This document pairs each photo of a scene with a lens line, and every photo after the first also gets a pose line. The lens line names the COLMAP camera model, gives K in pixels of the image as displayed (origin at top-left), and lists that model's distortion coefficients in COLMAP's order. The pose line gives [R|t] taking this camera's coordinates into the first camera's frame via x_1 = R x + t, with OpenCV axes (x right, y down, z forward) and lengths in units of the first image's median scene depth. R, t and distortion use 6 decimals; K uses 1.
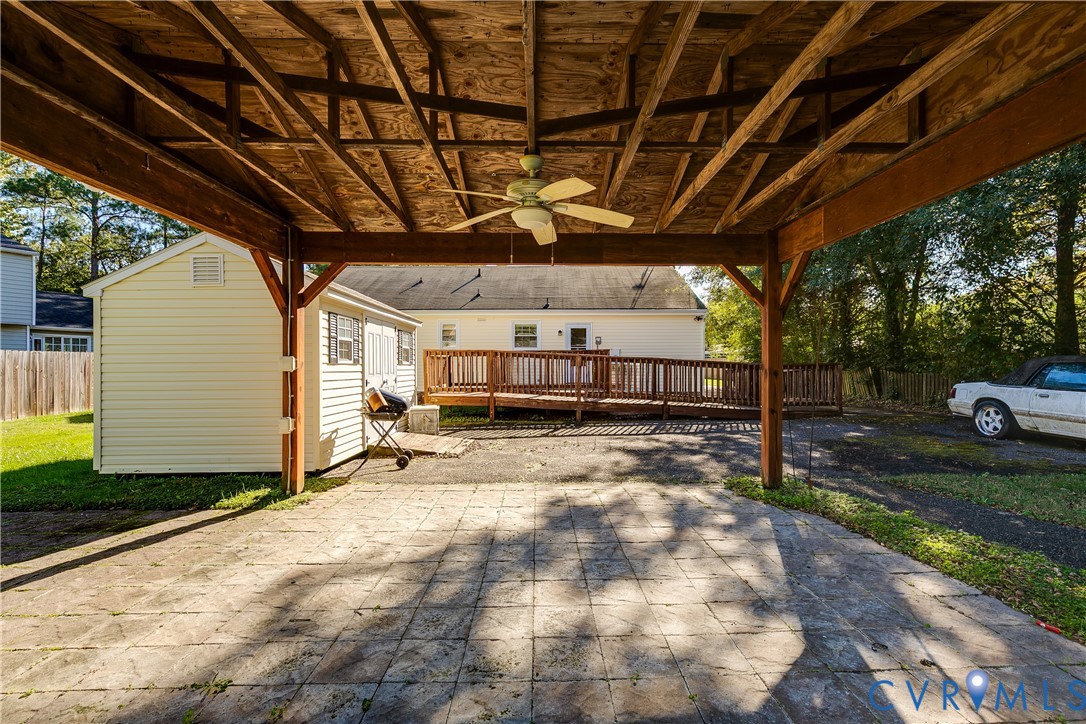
lens RADIAL K [[495.5, 0, 548.2], [0, 495.5, 364.6], [0, 0, 1]] dist [-0.000377, -0.000209]
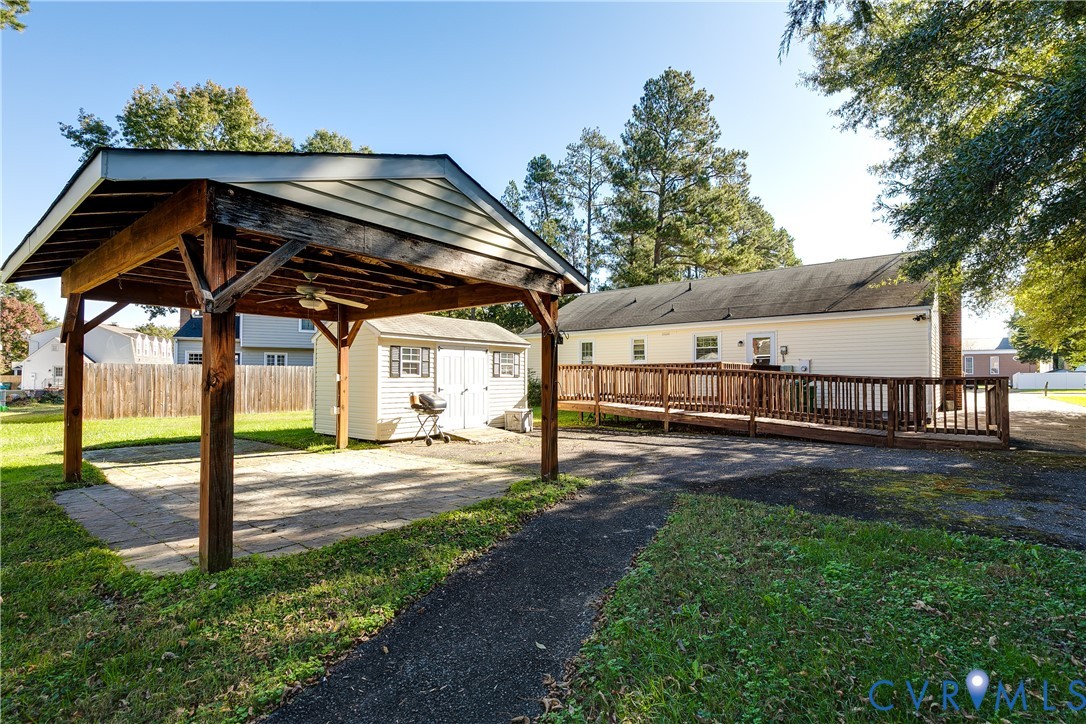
lens RADIAL K [[501.8, 0, 549.6], [0, 501.8, 367.5], [0, 0, 1]] dist [0.000867, -0.000116]
pose [[0.768113, -0.007496, -0.640270, 0.480576], [-0.001352, 0.999910, -0.013328, -0.005786], [0.640313, 0.011103, 0.768034, 0.024857]]
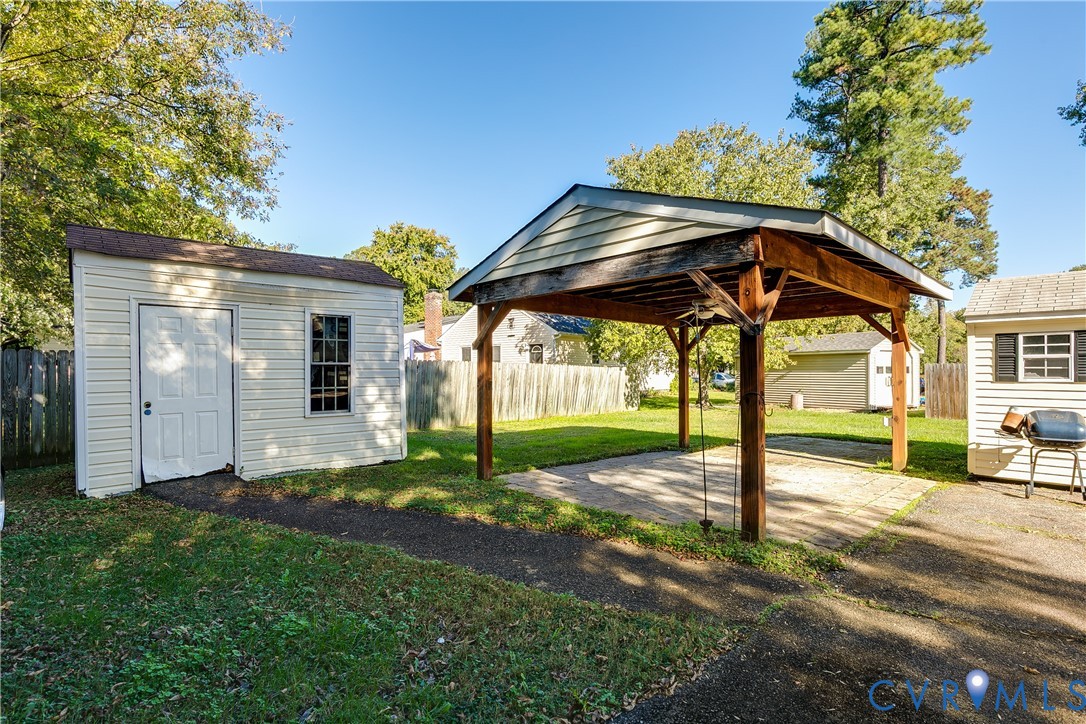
lens RADIAL K [[529.1, 0, 542.1], [0, 529.1, 376.5], [0, 0, 1]] dist [-0.000706, -0.000204]
pose [[-0.738776, 0.006797, -0.673917, 0.499117], [0.006779, 0.999974, 0.002653, -0.010923], [0.673917, -0.002609, -0.738803, 0.549210]]
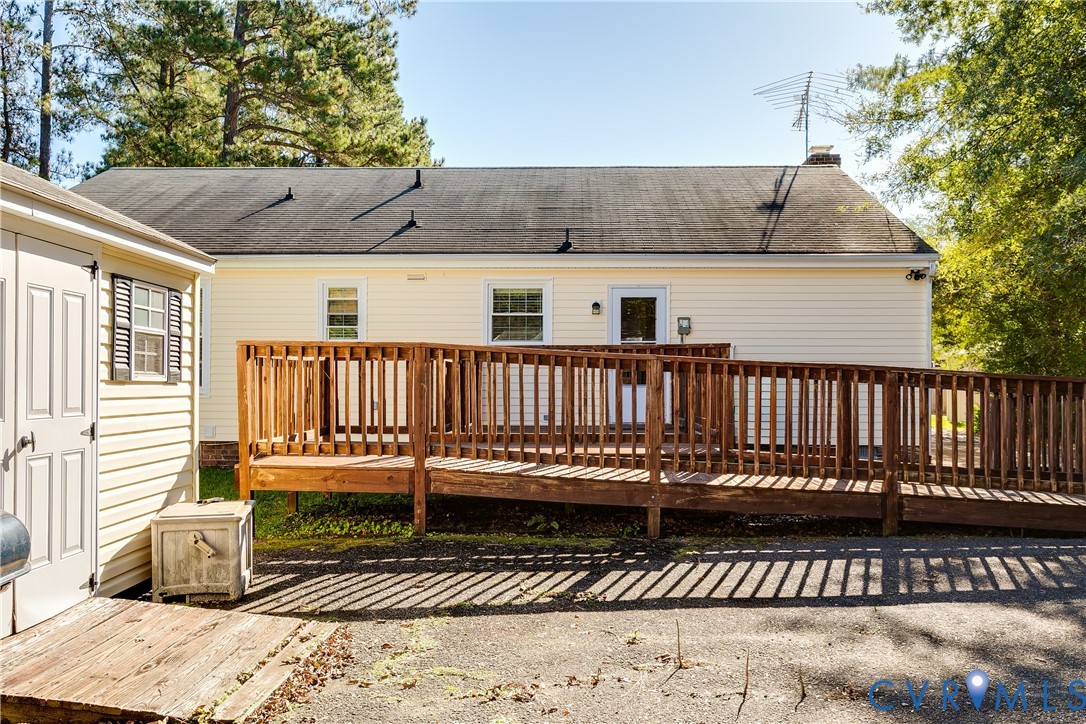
lens RADIAL K [[882.0, 0, 541.8], [0, 882.0, 375.5], [0, 0, 1]] dist [0.008481, 0.003390]
pose [[0.999667, 0.005198, -0.025294, -0.005328], [-0.005254, 0.999984, -0.002116, -0.003370], [0.025282, 0.002249, 0.999678, 0.295168]]
